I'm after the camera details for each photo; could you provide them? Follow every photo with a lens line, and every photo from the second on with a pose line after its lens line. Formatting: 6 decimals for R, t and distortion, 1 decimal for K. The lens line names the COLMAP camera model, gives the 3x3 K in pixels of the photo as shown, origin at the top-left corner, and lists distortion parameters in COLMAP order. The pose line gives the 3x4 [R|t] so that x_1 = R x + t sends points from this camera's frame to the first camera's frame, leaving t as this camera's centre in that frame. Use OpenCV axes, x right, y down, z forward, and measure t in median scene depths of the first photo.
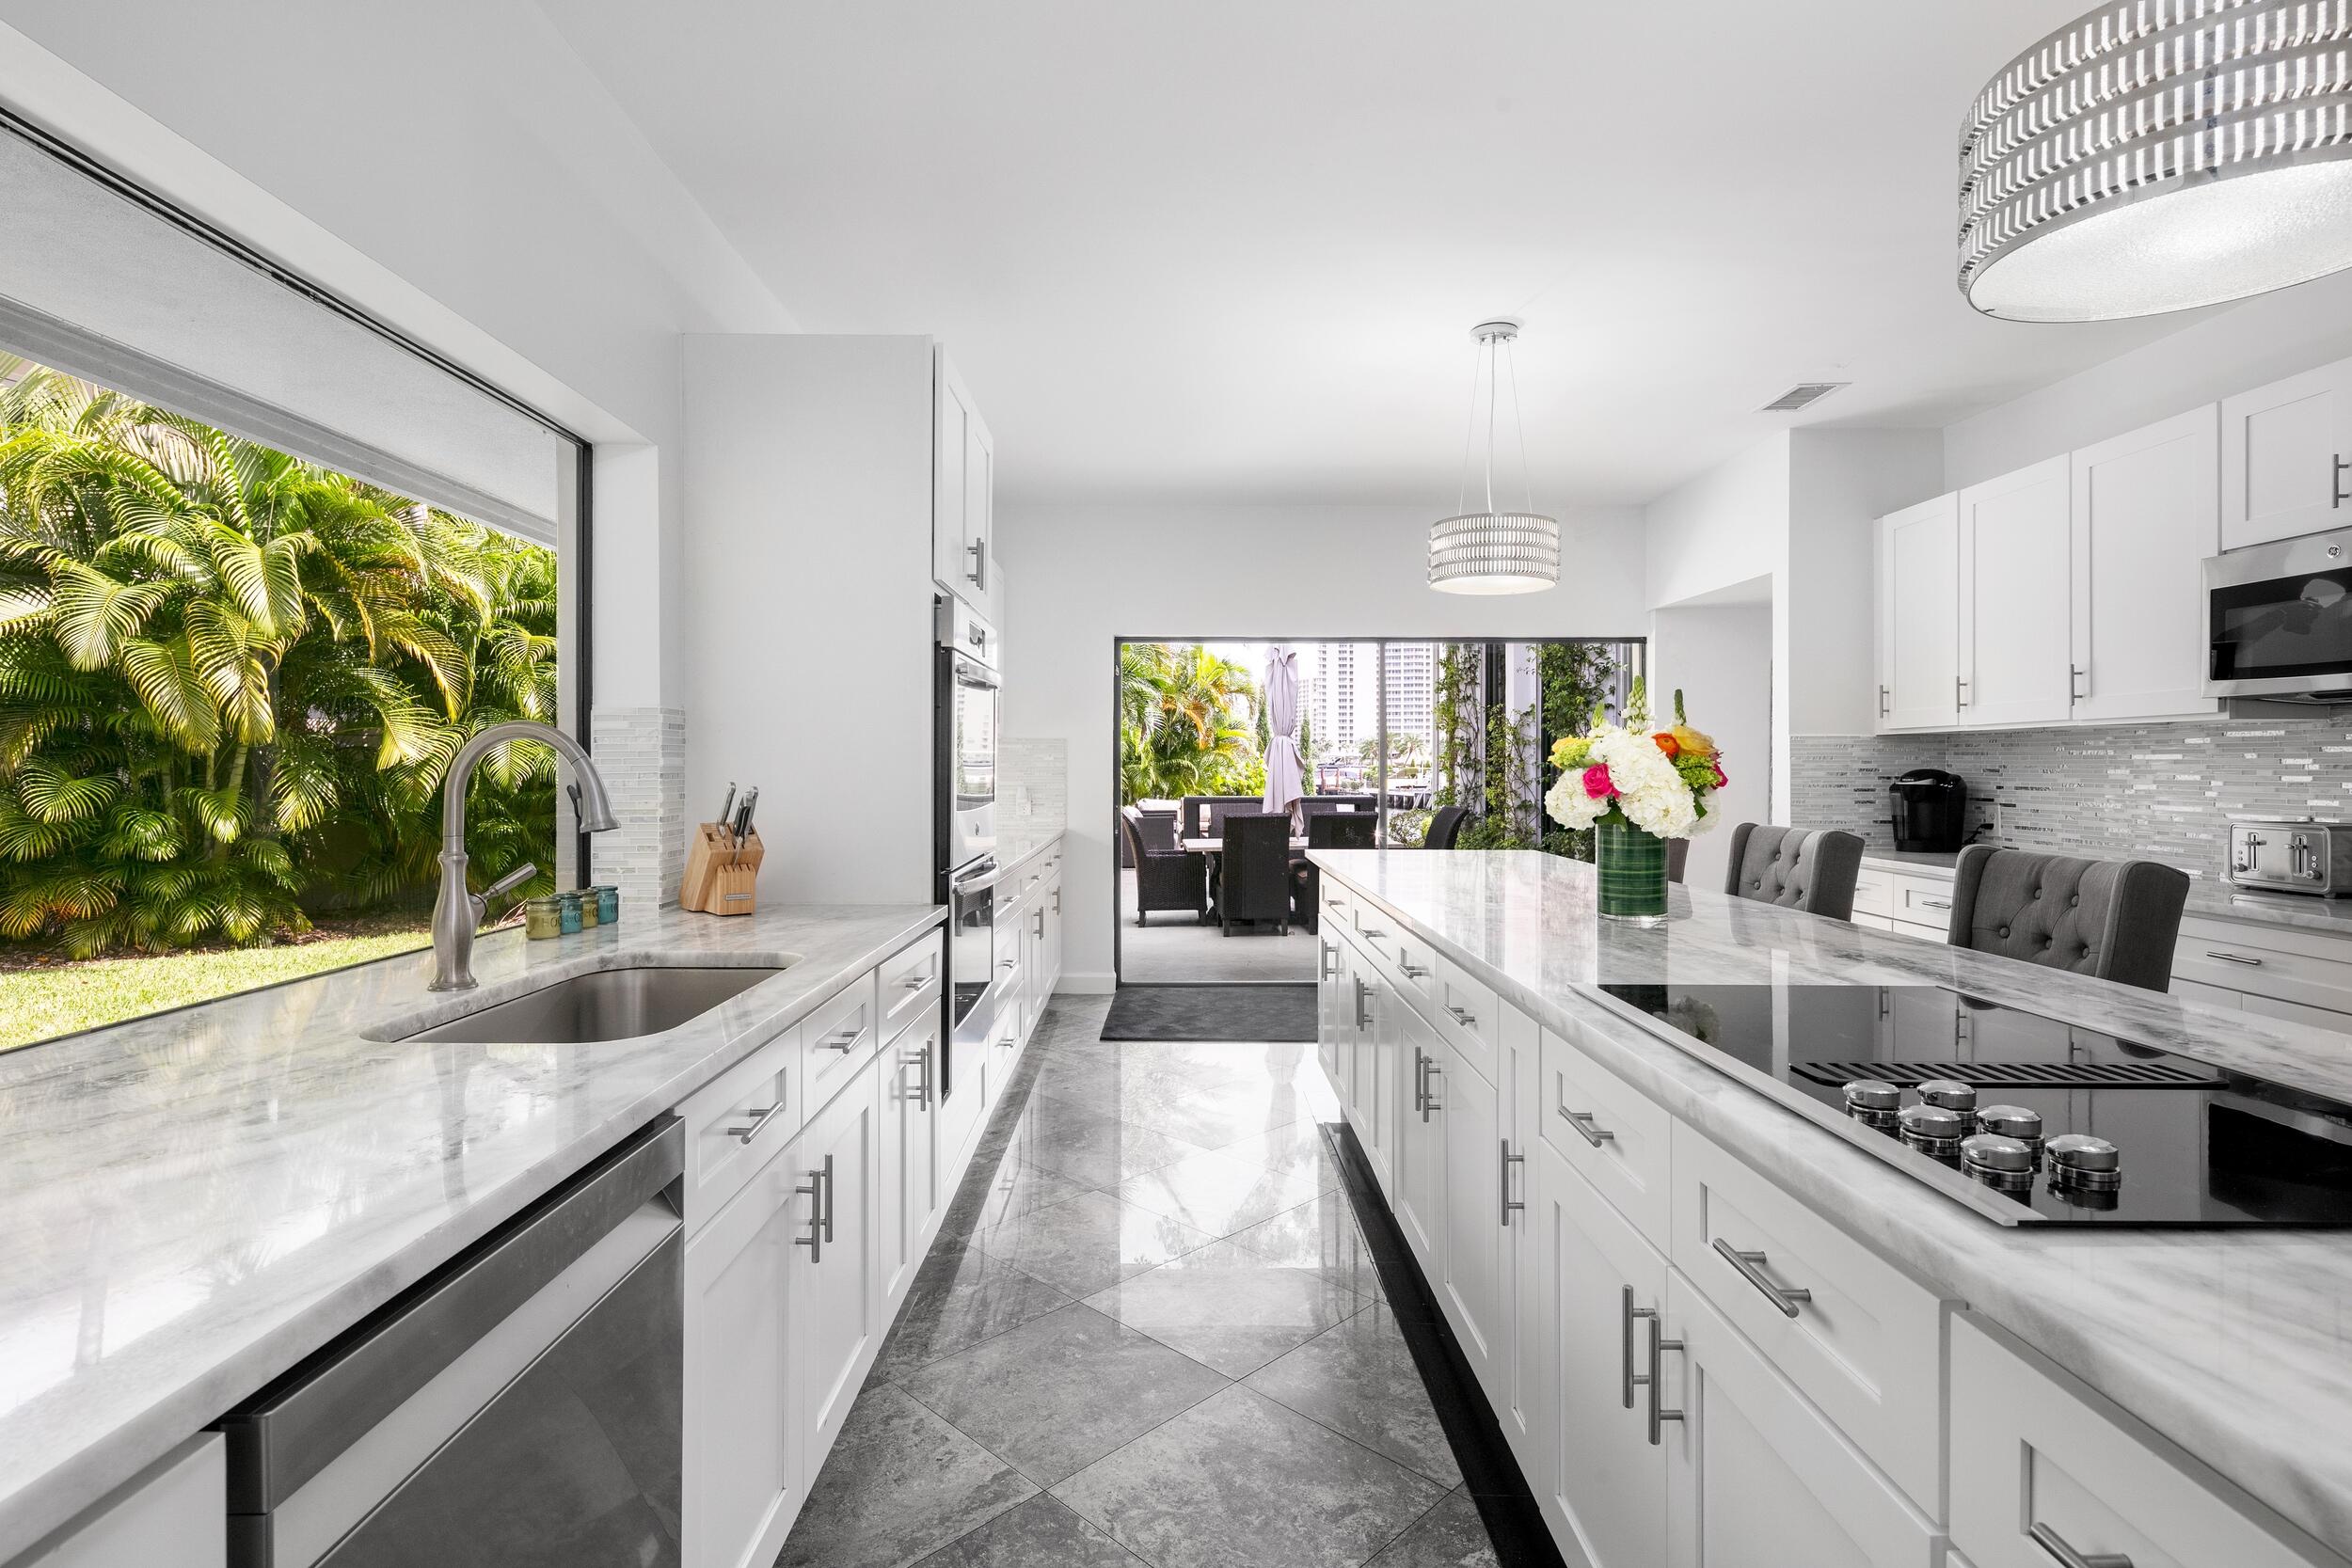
lens RADIAL K [[1142.0, 0, 1175.9], [0, 1142.0, 786.7], [0, 0, 1]] dist [0.017284, -0.000193]
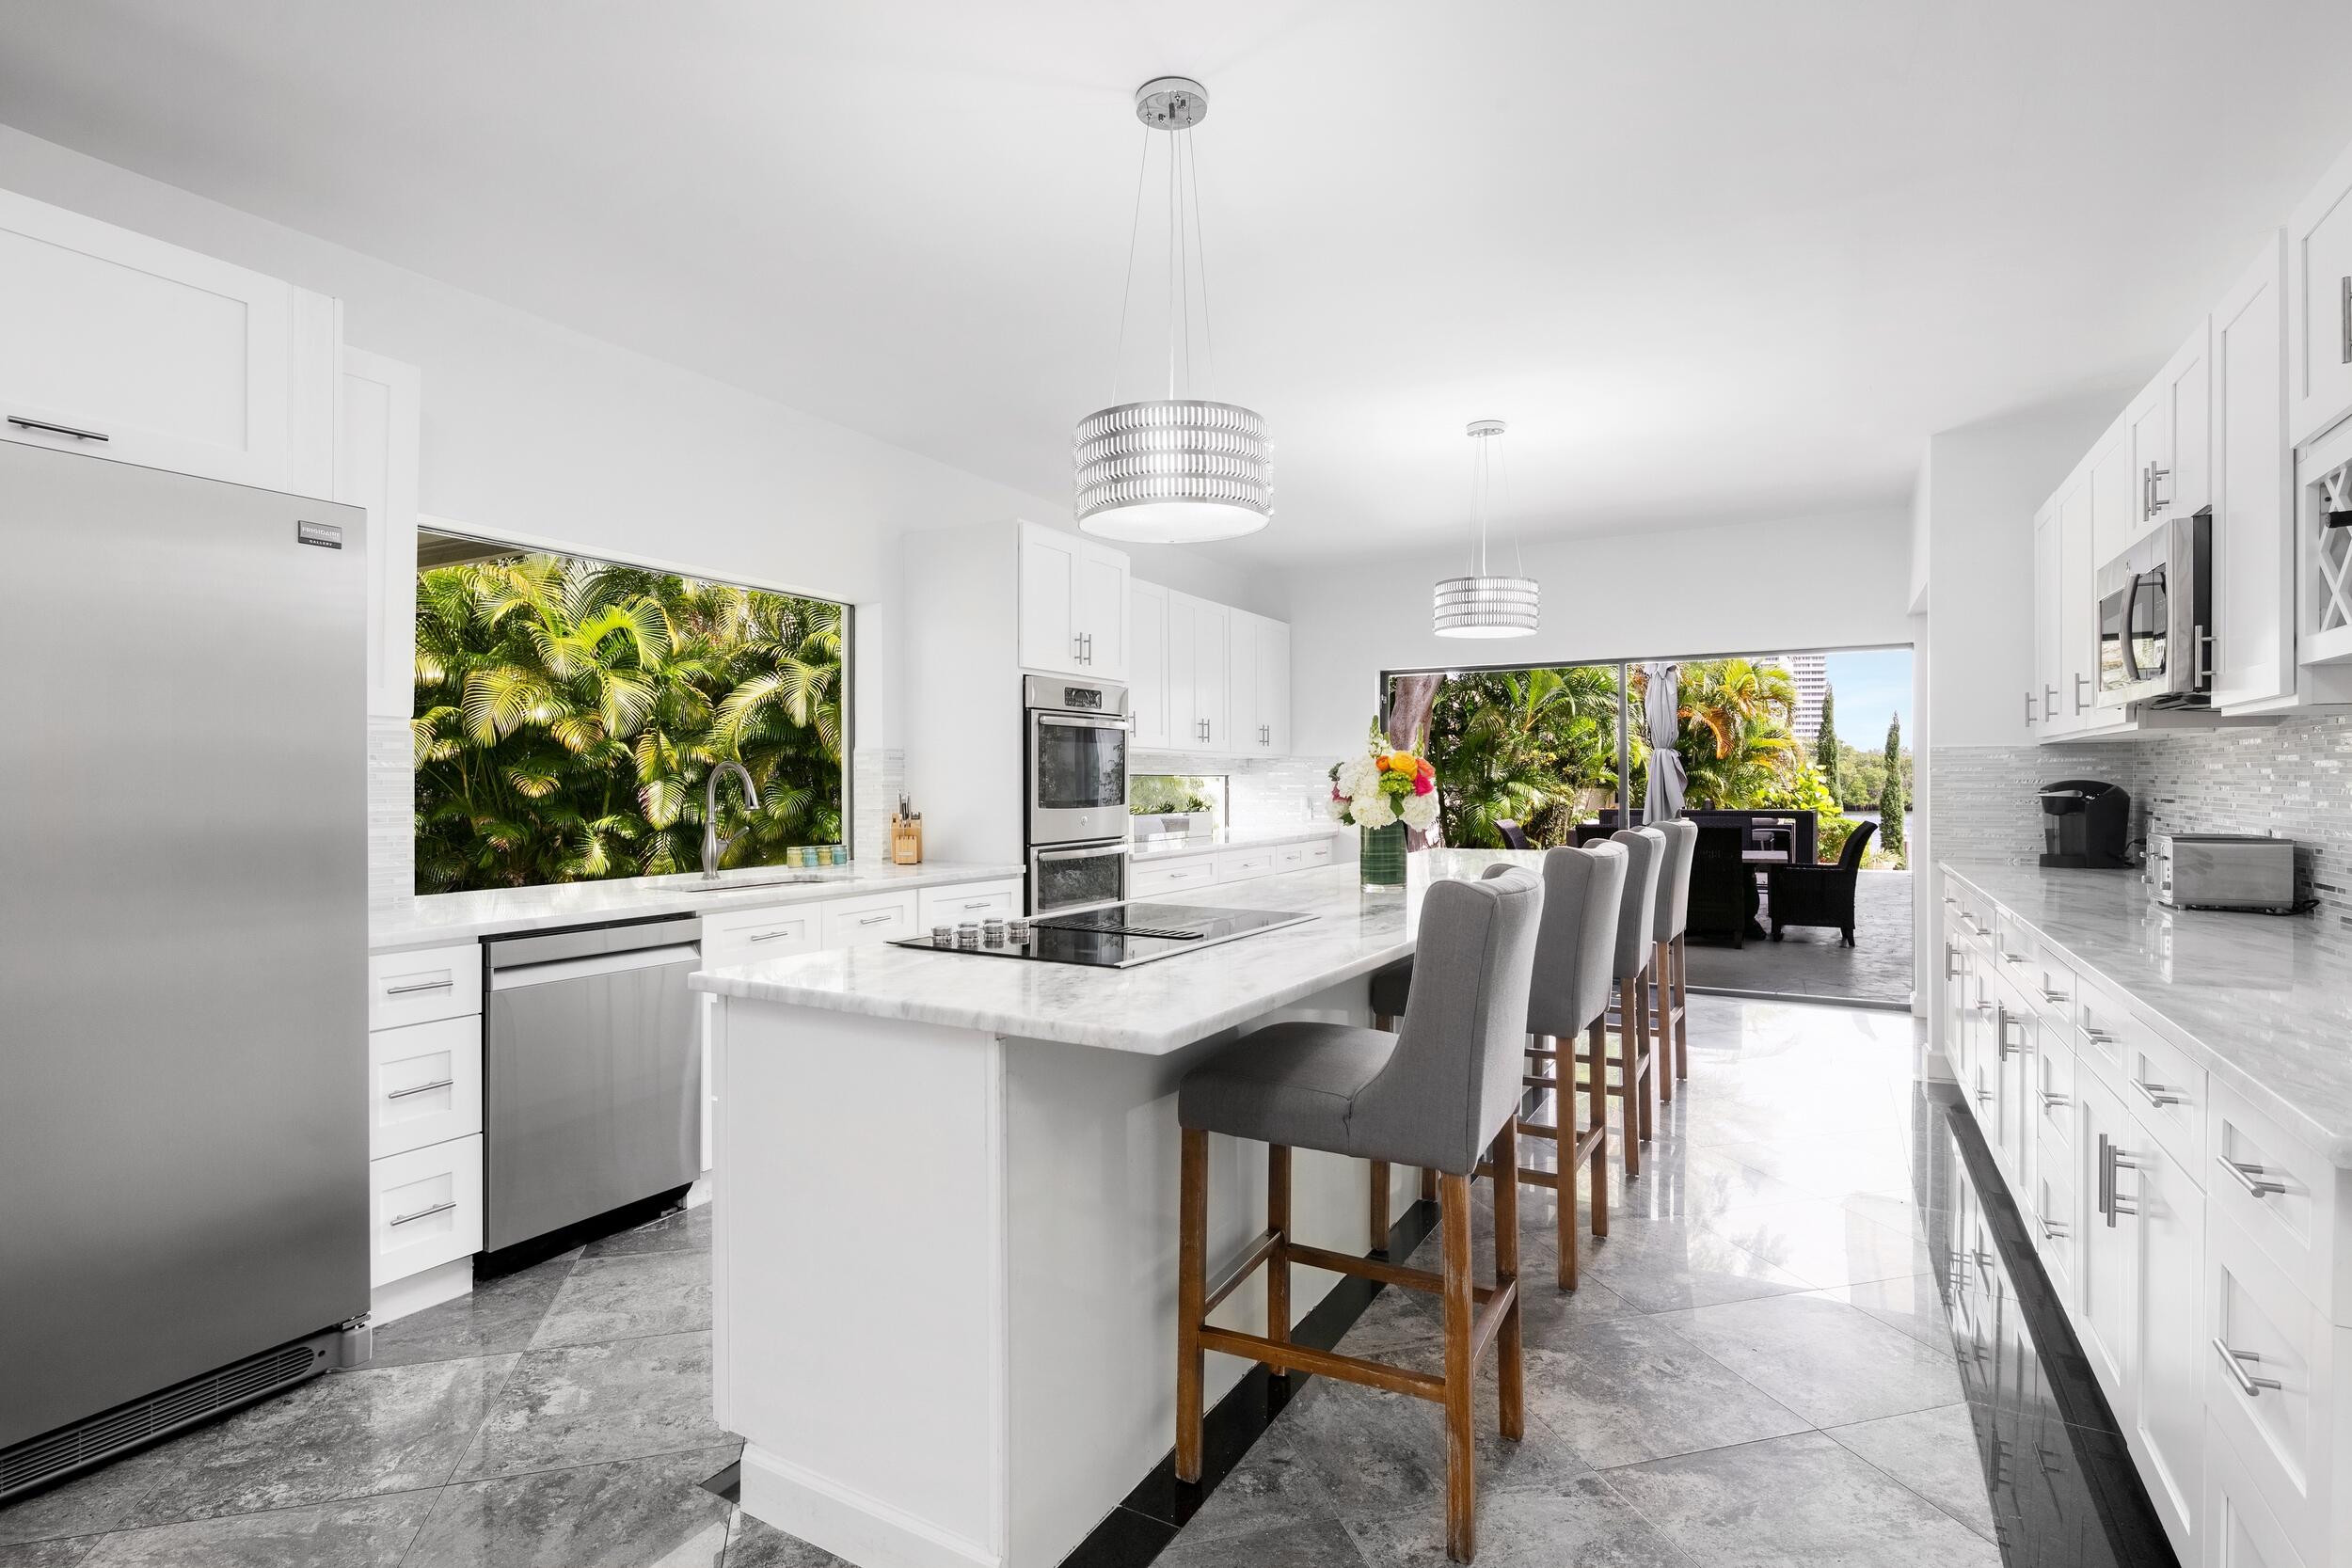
lens RADIAL K [[1142.0, 0, 1169.8], [0, 1142.0, 779.9], [0, 0, 1]] dist [0.017284, -0.000193]
pose [[0.870753, -0.005326, -0.491692, 0.282434], [-0.003762, 0.999840, -0.017494, 0.002663], [0.491706, 0.017083, 0.870594, -0.116114]]
